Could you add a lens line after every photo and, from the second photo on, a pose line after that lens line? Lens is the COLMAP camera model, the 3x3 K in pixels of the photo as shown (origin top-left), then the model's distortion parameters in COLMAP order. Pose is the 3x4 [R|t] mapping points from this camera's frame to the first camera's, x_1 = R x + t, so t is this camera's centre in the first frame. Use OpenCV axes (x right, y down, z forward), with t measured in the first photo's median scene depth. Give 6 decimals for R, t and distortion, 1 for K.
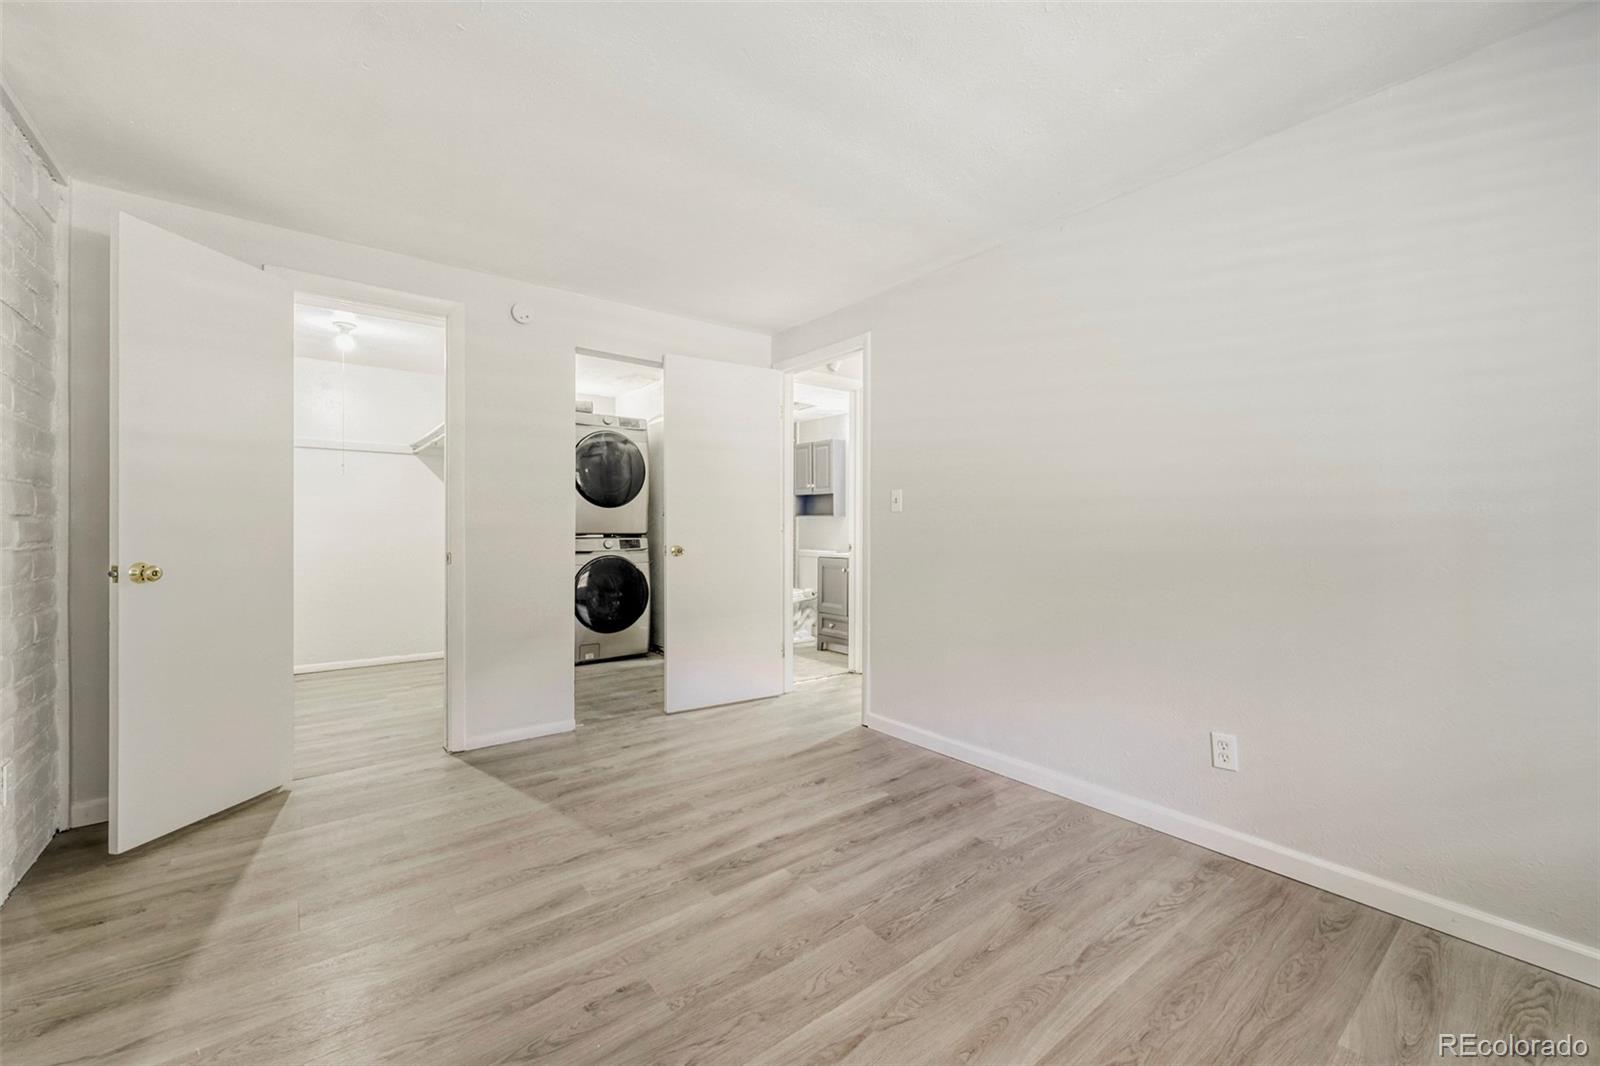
lens RADIAL K [[655.4, 0, 795.1], [0, 655.4, 535.7], [0, 0, 1]] dist [-0.000368, -0.000114]
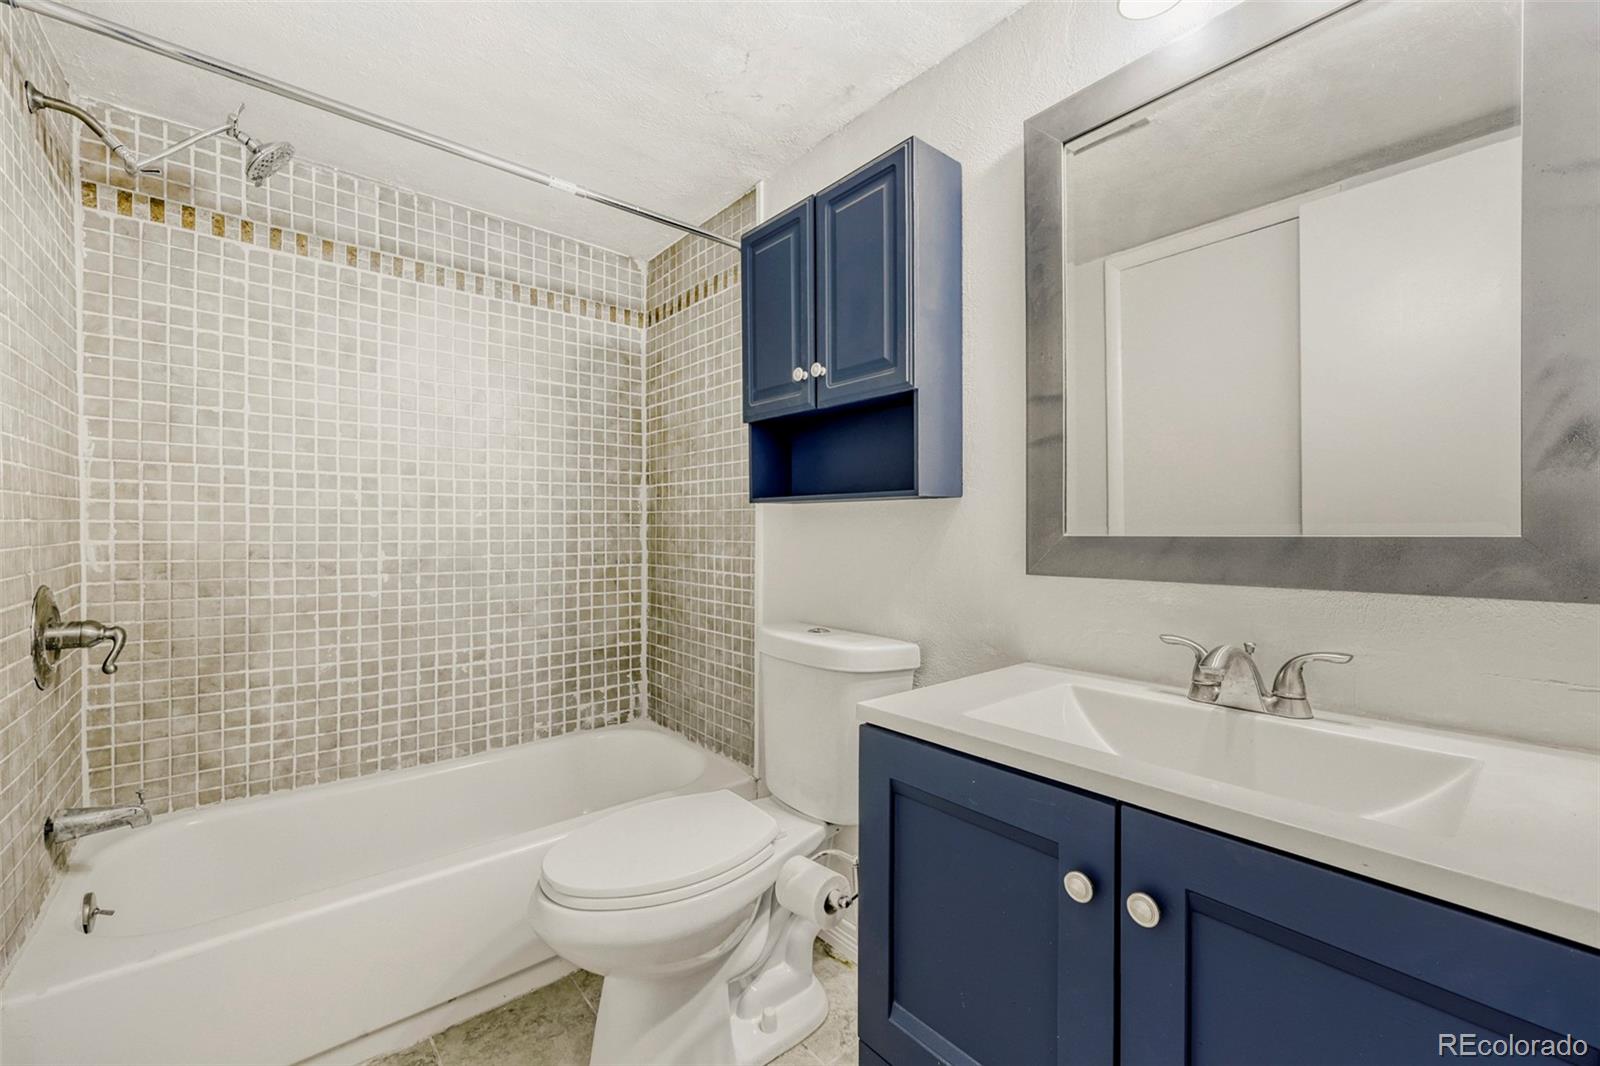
lens RADIAL K [[655.4, 0, 795.1], [0, 655.4, 535.7], [0, 0, 1]] dist [-0.000368, -0.000114]
pose [[0.999585, -0.002216, 0.028735, 0.024784], [0.002427, 0.999970, -0.007327, -0.030501], [-0.028718, 0.007394, 0.999560, 1.603671]]
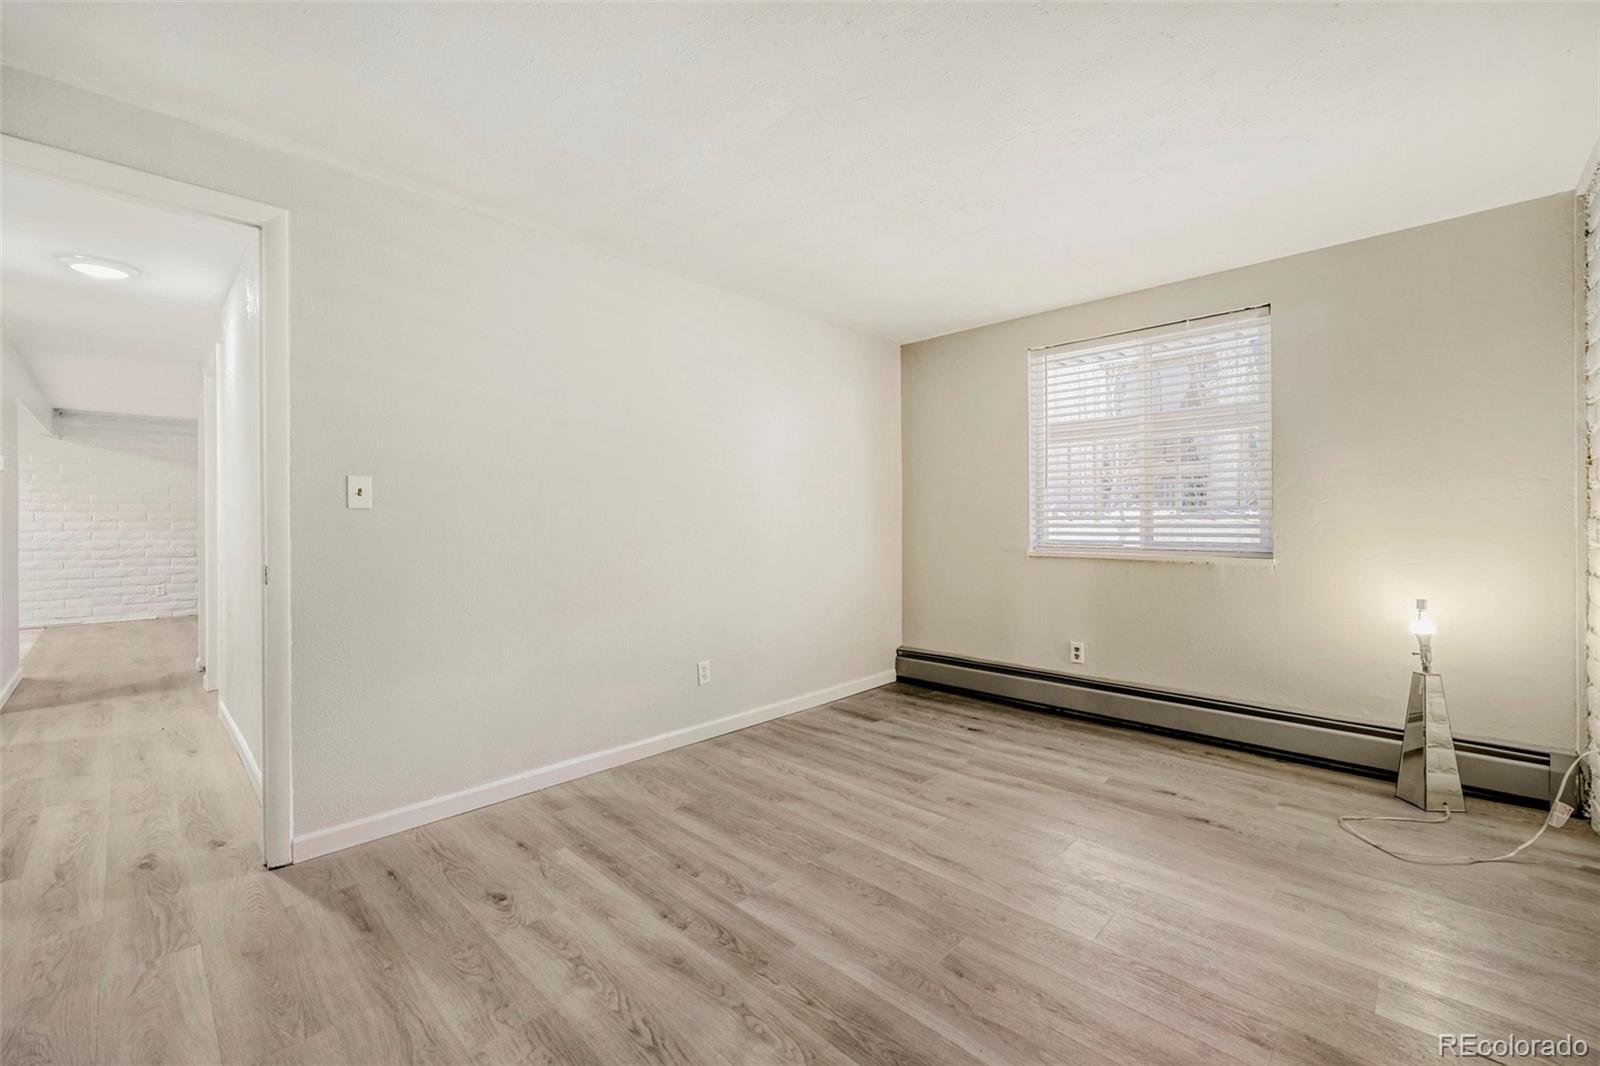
lens RADIAL K [[648.8, 0, 814.7], [0, 648.8, 520.6], [0, 0, 1]] dist [-0.000325, -0.000025]
pose [[-0.158815, 0.000829, 0.987308, -0.676564], [0.020581, 0.999785, 0.002471, -0.019826], [-0.987094, 0.020712, -0.158798, 0.746182]]
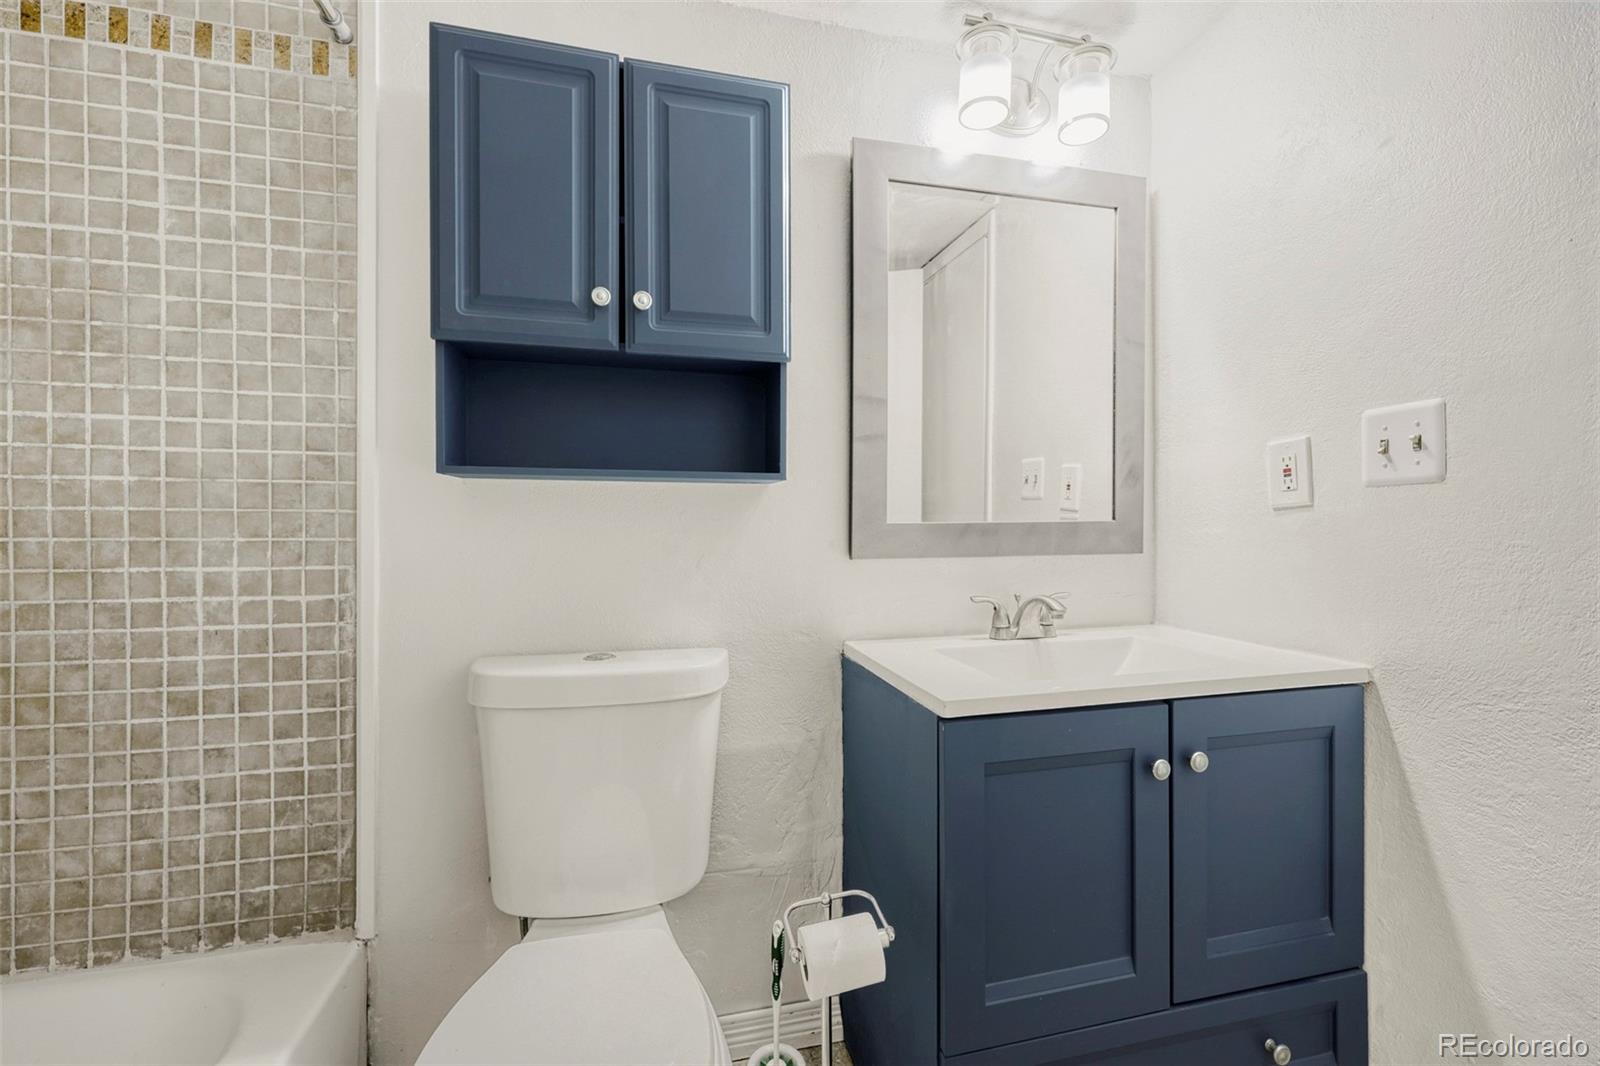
lens RADIAL K [[655.4, 0, 795.1], [0, 655.4, 535.7], [0, 0, 1]] dist [-0.000368, -0.000114]
pose [[0.407320, -0.009990, 0.913231, -0.252778], [0.018459, 0.999826, 0.002704, -0.027005], [-0.913099, 0.015756, 0.407433, 1.880079]]
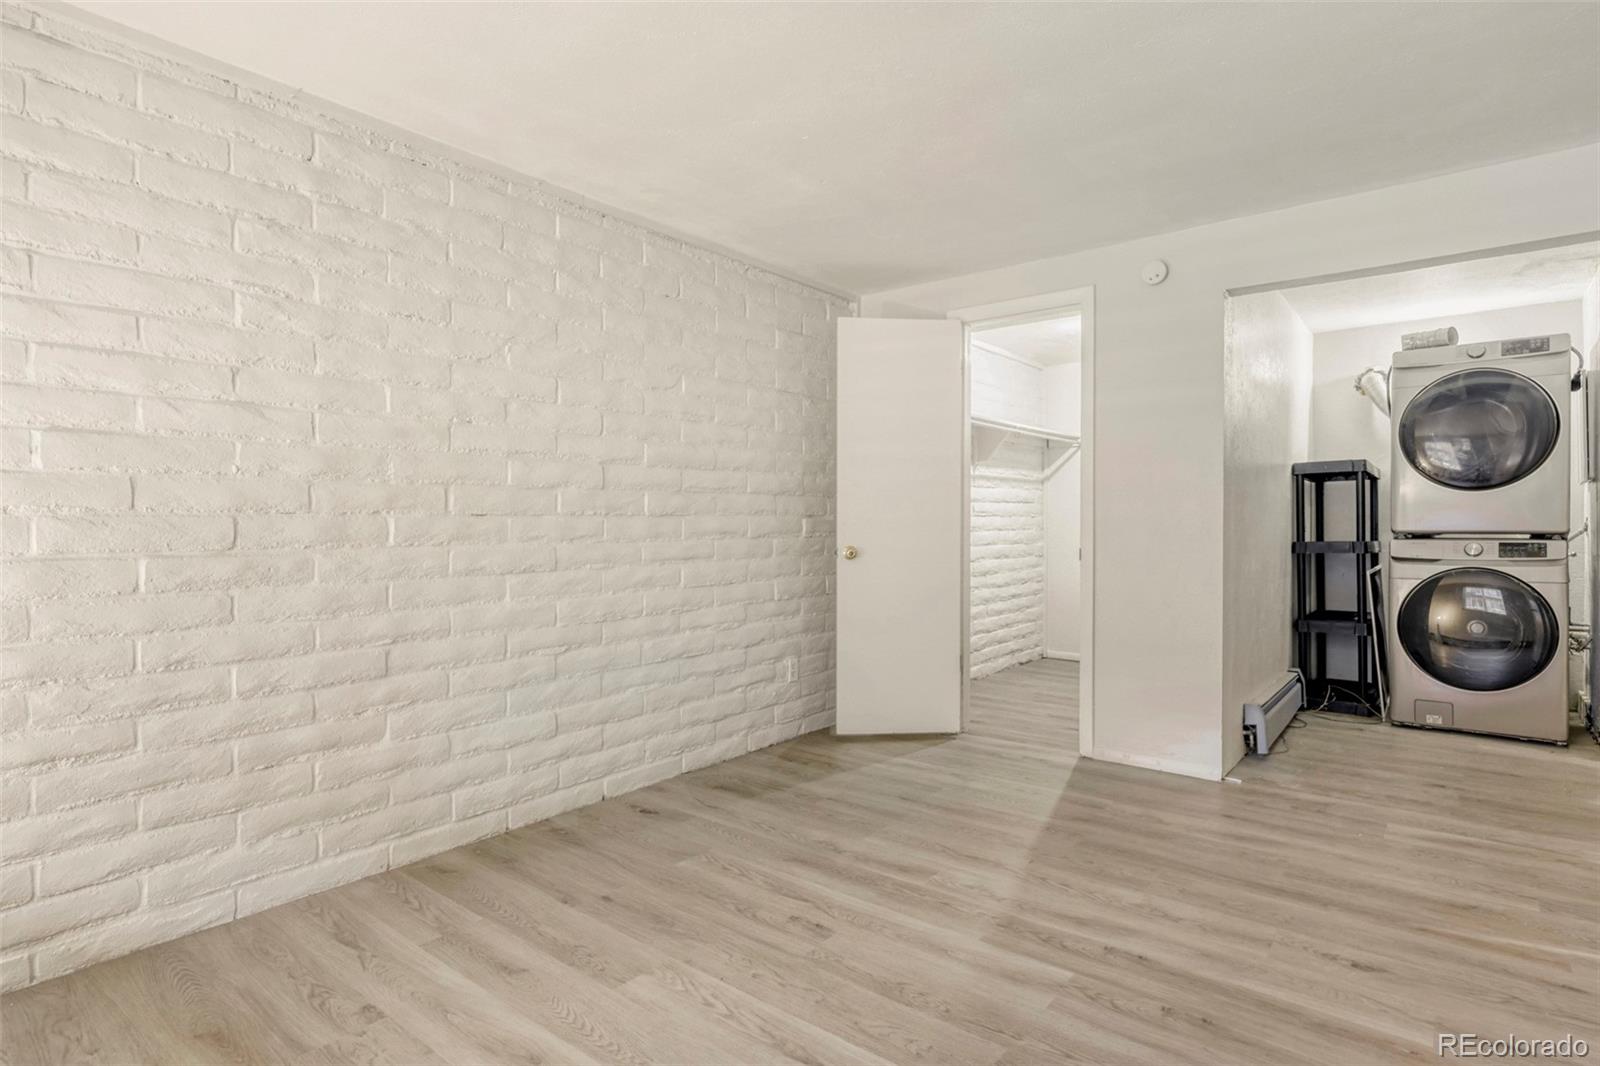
lens RADIAL K [[821.9, 0, 793.8], [0, 821.9, 528.2], [0, 0, 1]] dist [0.001540, 0.000886]
pose [[0.214966, 0.004830, -0.976610, 0.610146], [-0.011421, 0.999932, 0.002431, -0.002814], [0.976555, 0.010632, 0.215006, 0.346672]]
